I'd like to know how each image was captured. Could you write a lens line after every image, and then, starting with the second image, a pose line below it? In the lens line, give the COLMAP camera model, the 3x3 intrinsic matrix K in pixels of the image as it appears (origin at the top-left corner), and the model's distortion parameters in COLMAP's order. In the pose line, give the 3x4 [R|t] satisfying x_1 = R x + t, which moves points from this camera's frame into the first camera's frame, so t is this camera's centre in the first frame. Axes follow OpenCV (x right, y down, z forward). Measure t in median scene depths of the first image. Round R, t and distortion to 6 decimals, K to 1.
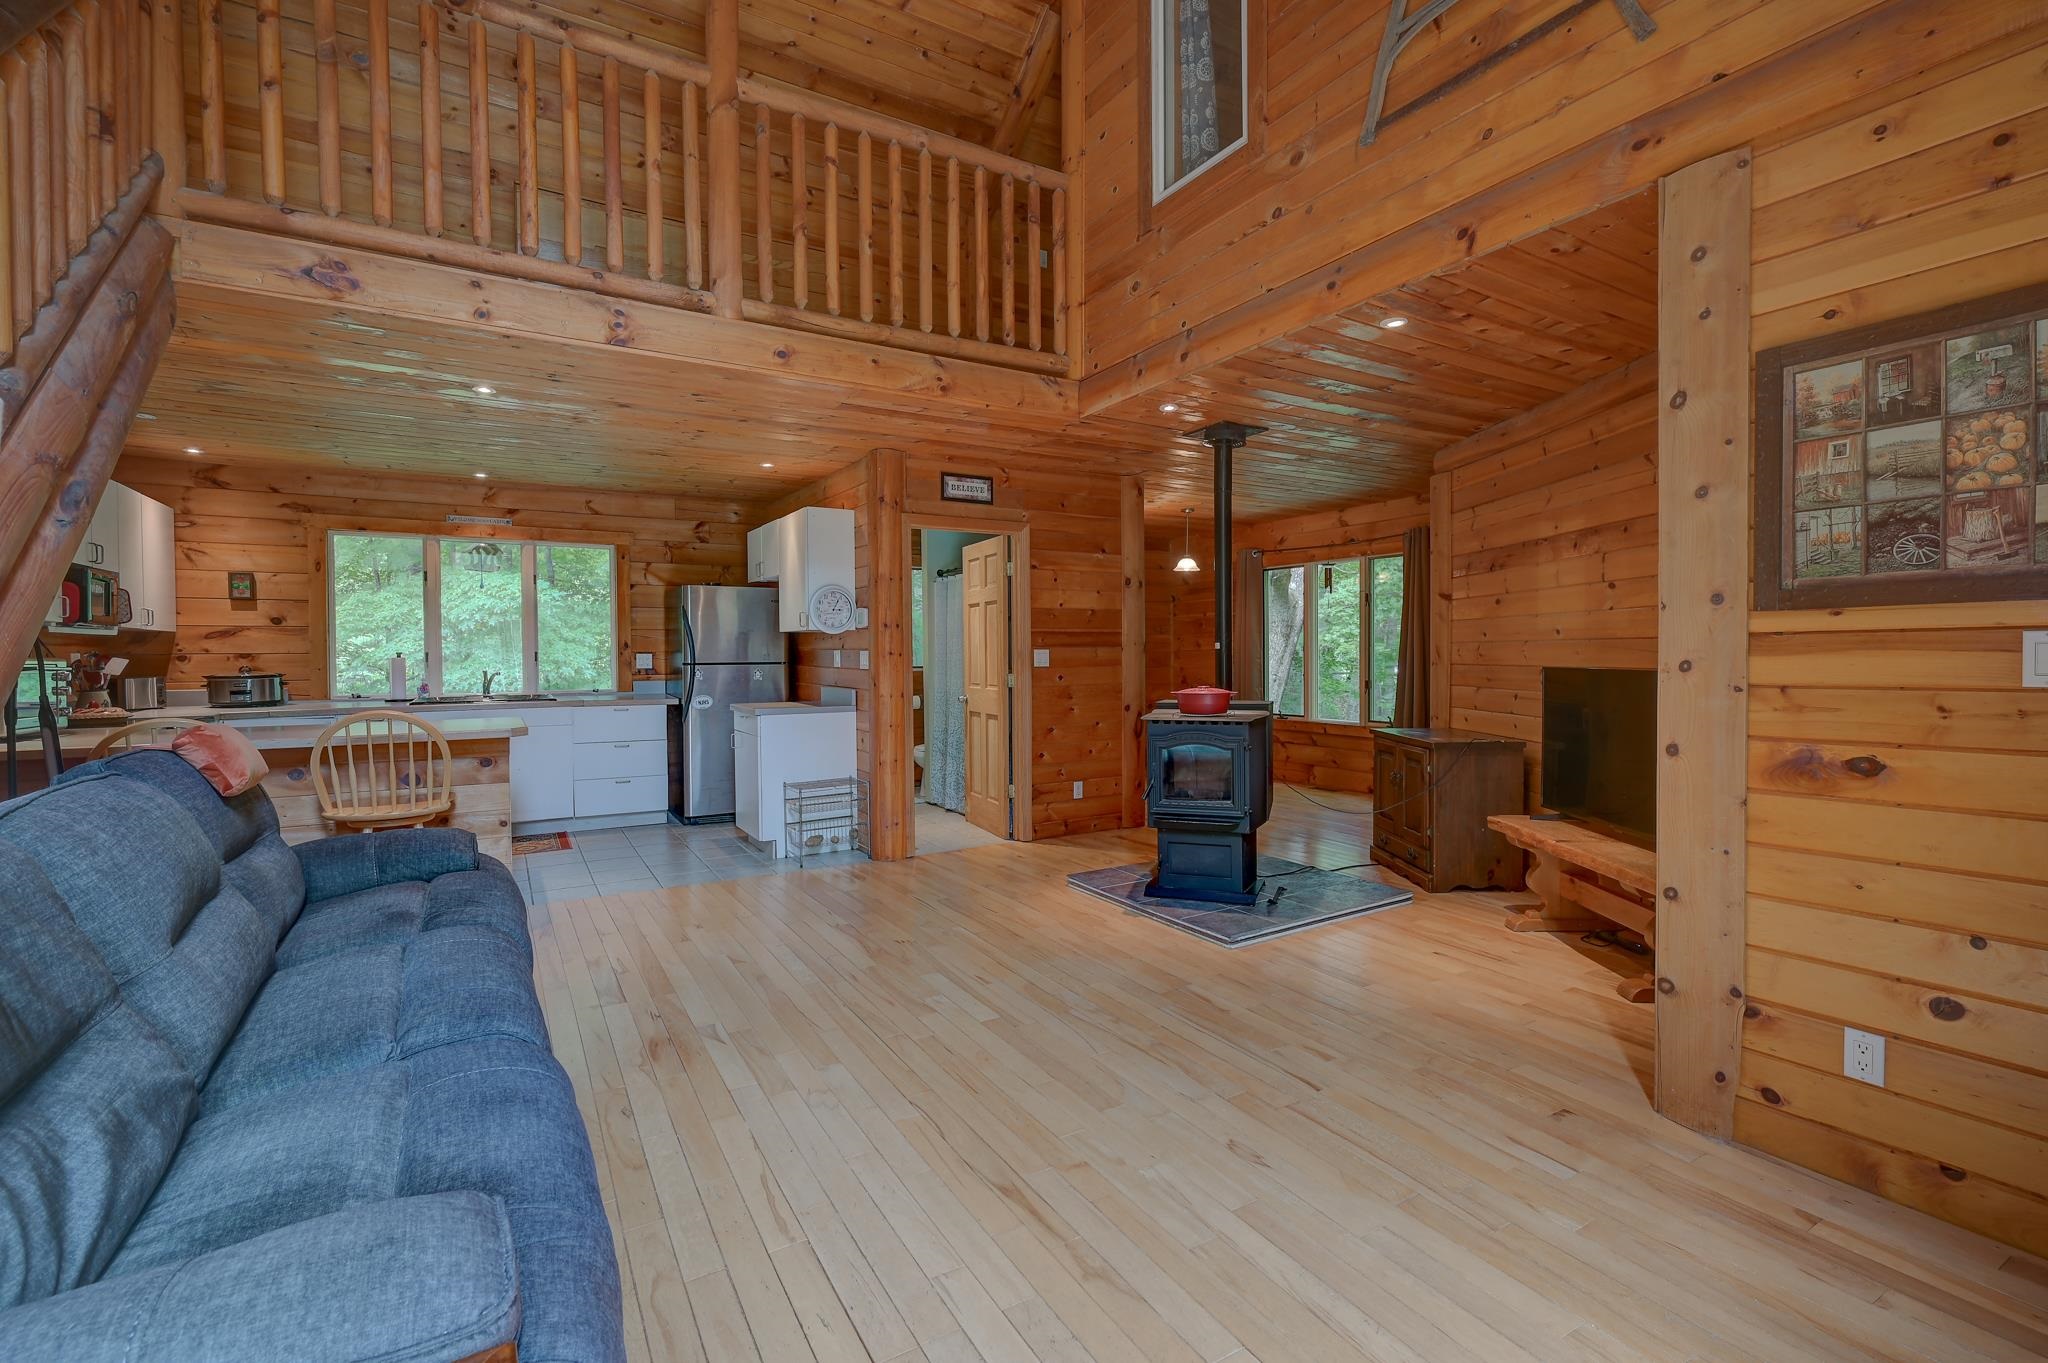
lens RADIAL K [[903.9, 0, 1025.2], [0, 903.9, 675.2], [0, 0, 1]] dist [-0.001553, 0.001137]
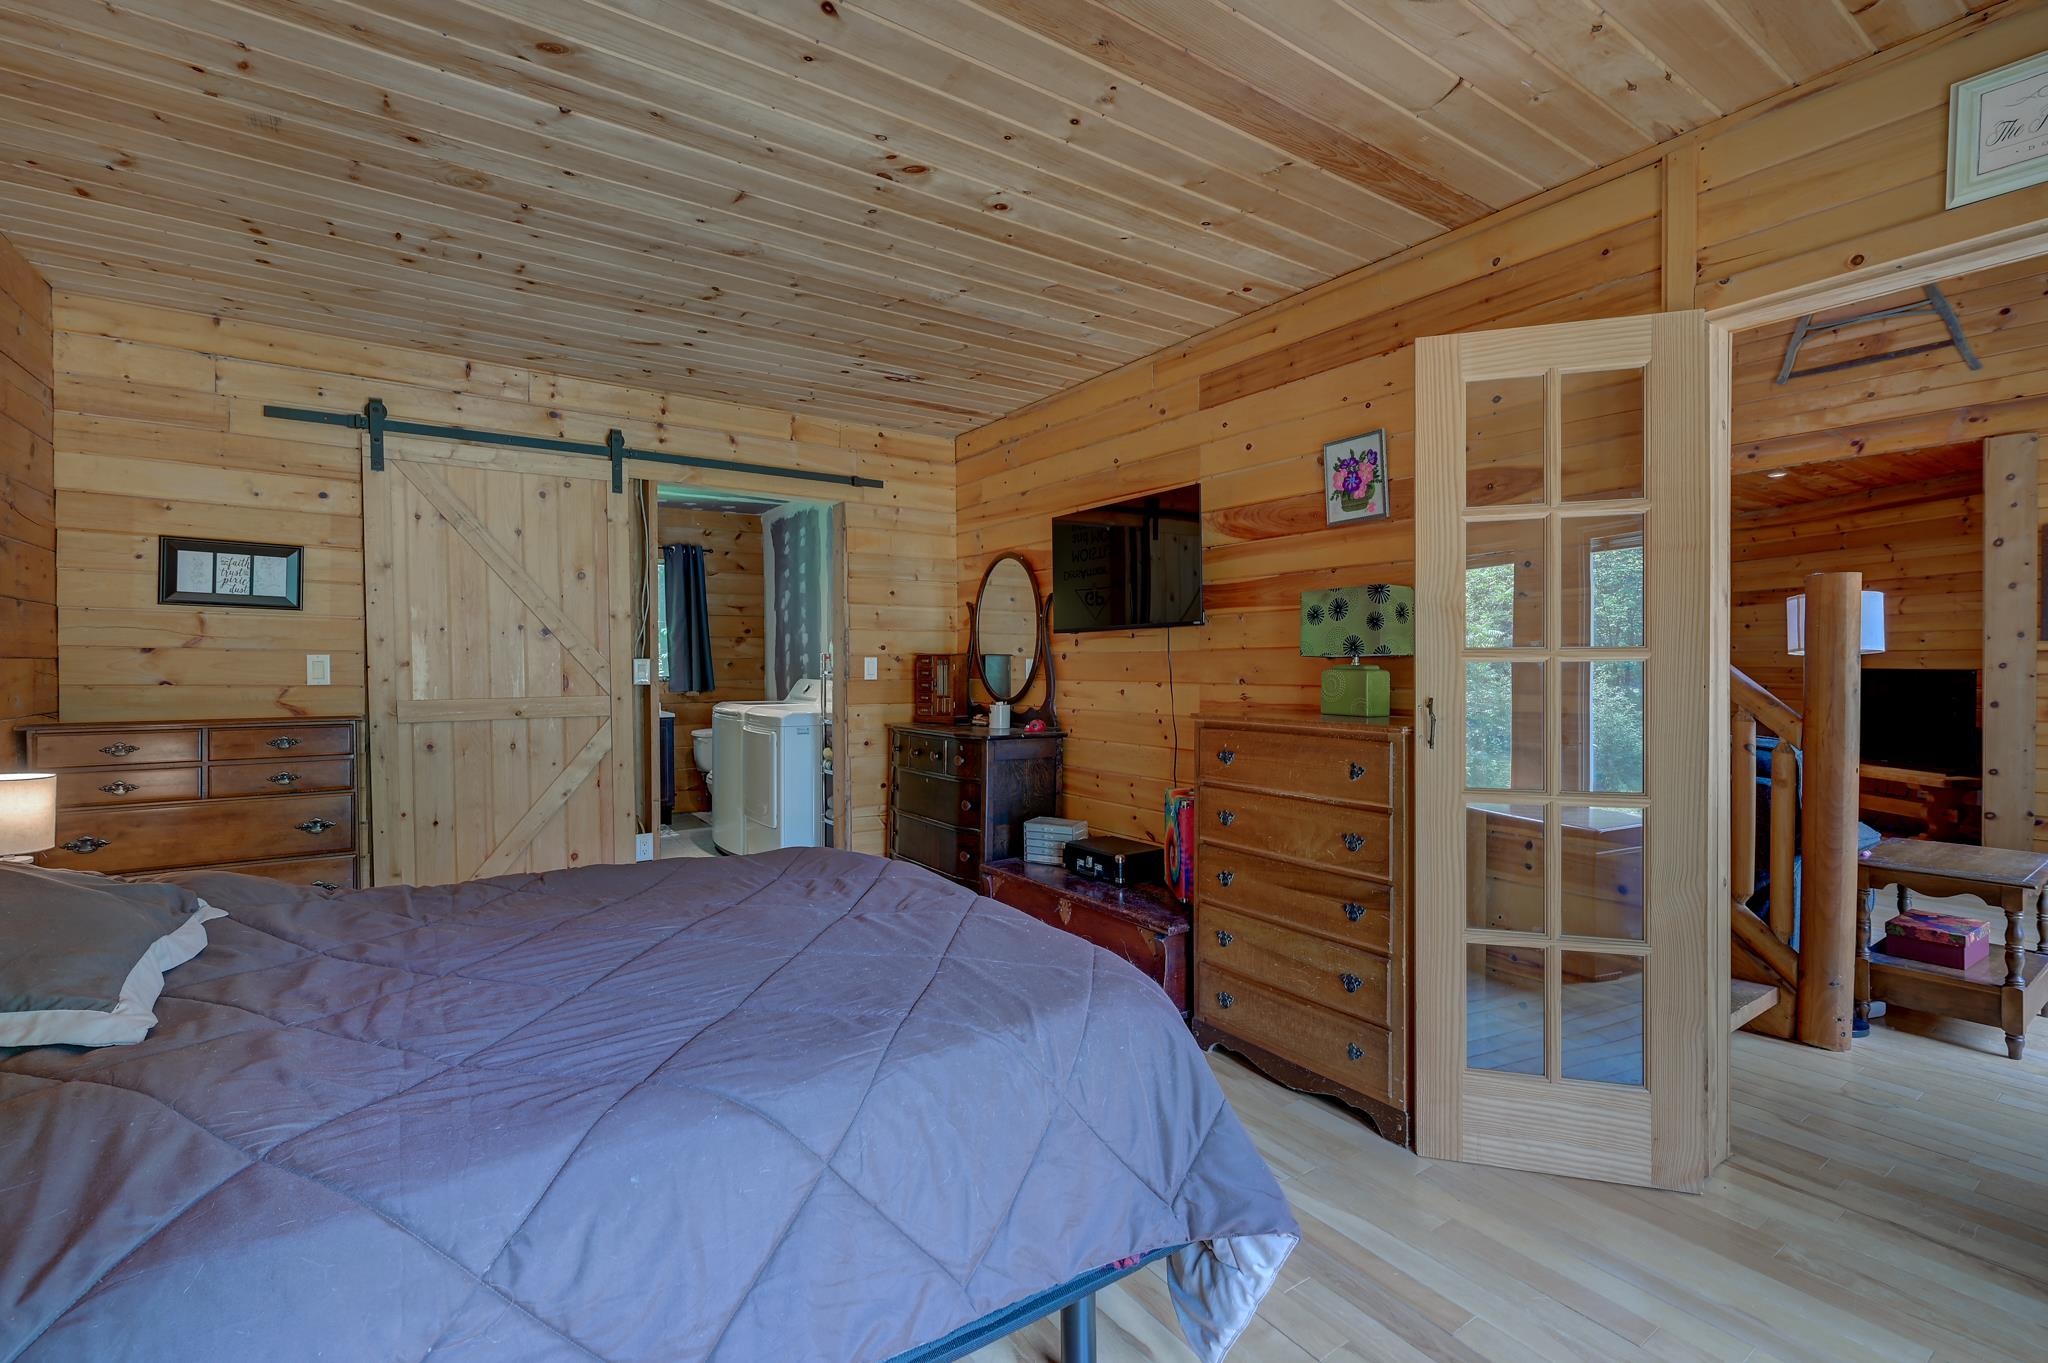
lens RADIAL K [[903.9, 0, 1036.1], [0, 903.9, 675.2], [0, 0, 1]] dist [-0.001553, 0.001137]
pose [[0.998191, 0.001292, 0.060109, -0.874387], [-0.000934, 0.999982, -0.005980, 0.014478], [-0.060115, 0.005913, 0.998174, -0.522139]]
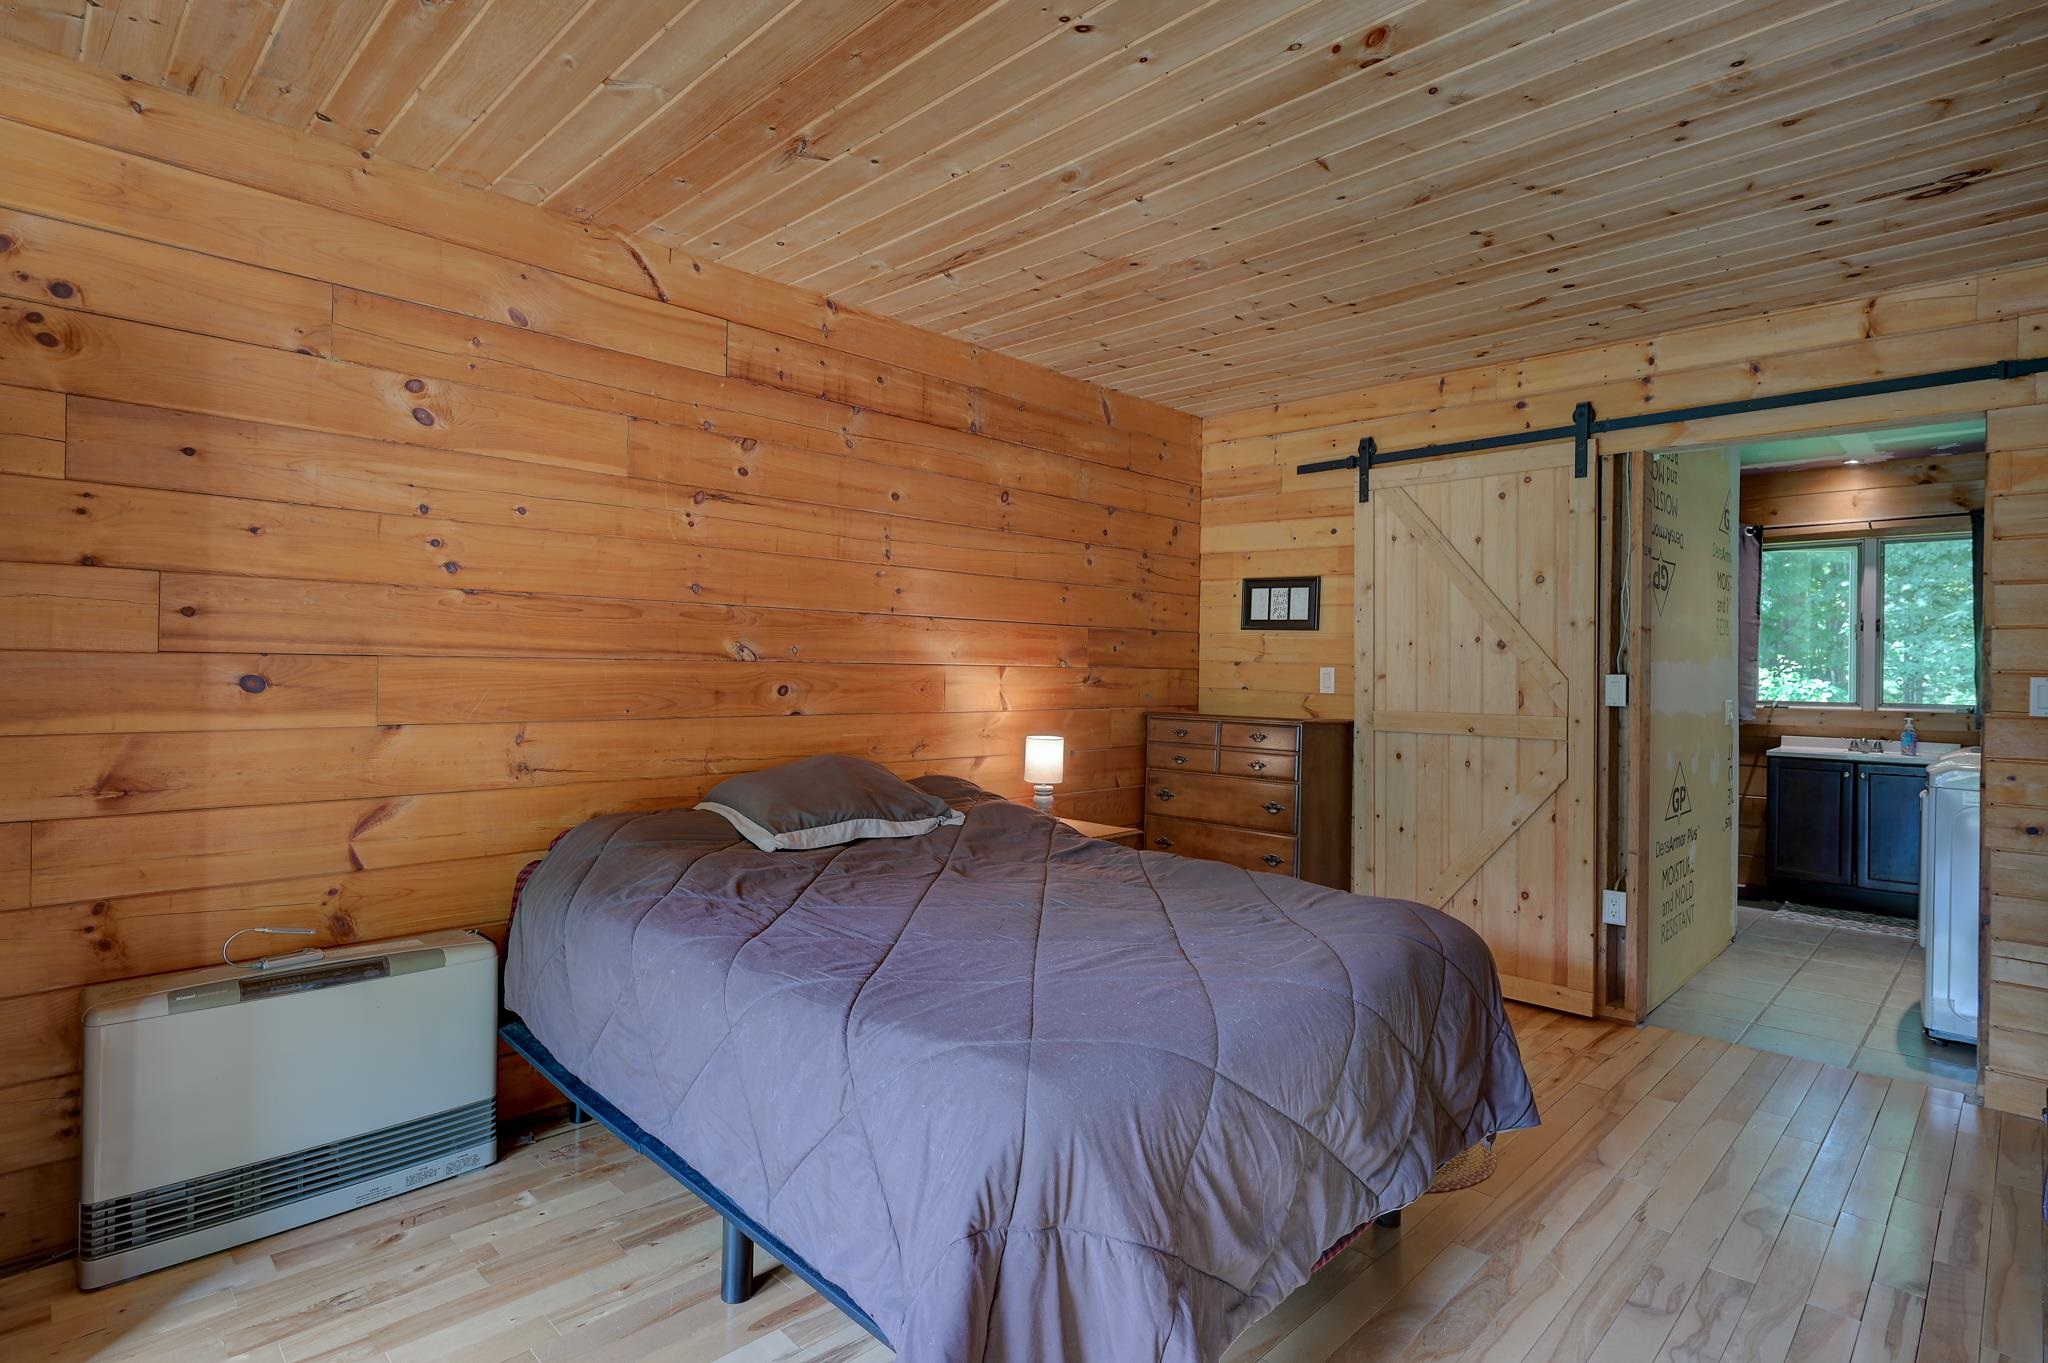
lens RADIAL K [[1045.9, 0, 1038.5], [0, 1045.9, 676.7], [0, 0, 1]] dist [0.001579, 0.001024]
pose [[0.242497, 0.013304, -0.970061, -0.507860], [-0.036125, 0.999336, 0.004675, 0.007795], [0.969479, 0.033910, 0.242816, -0.260855]]
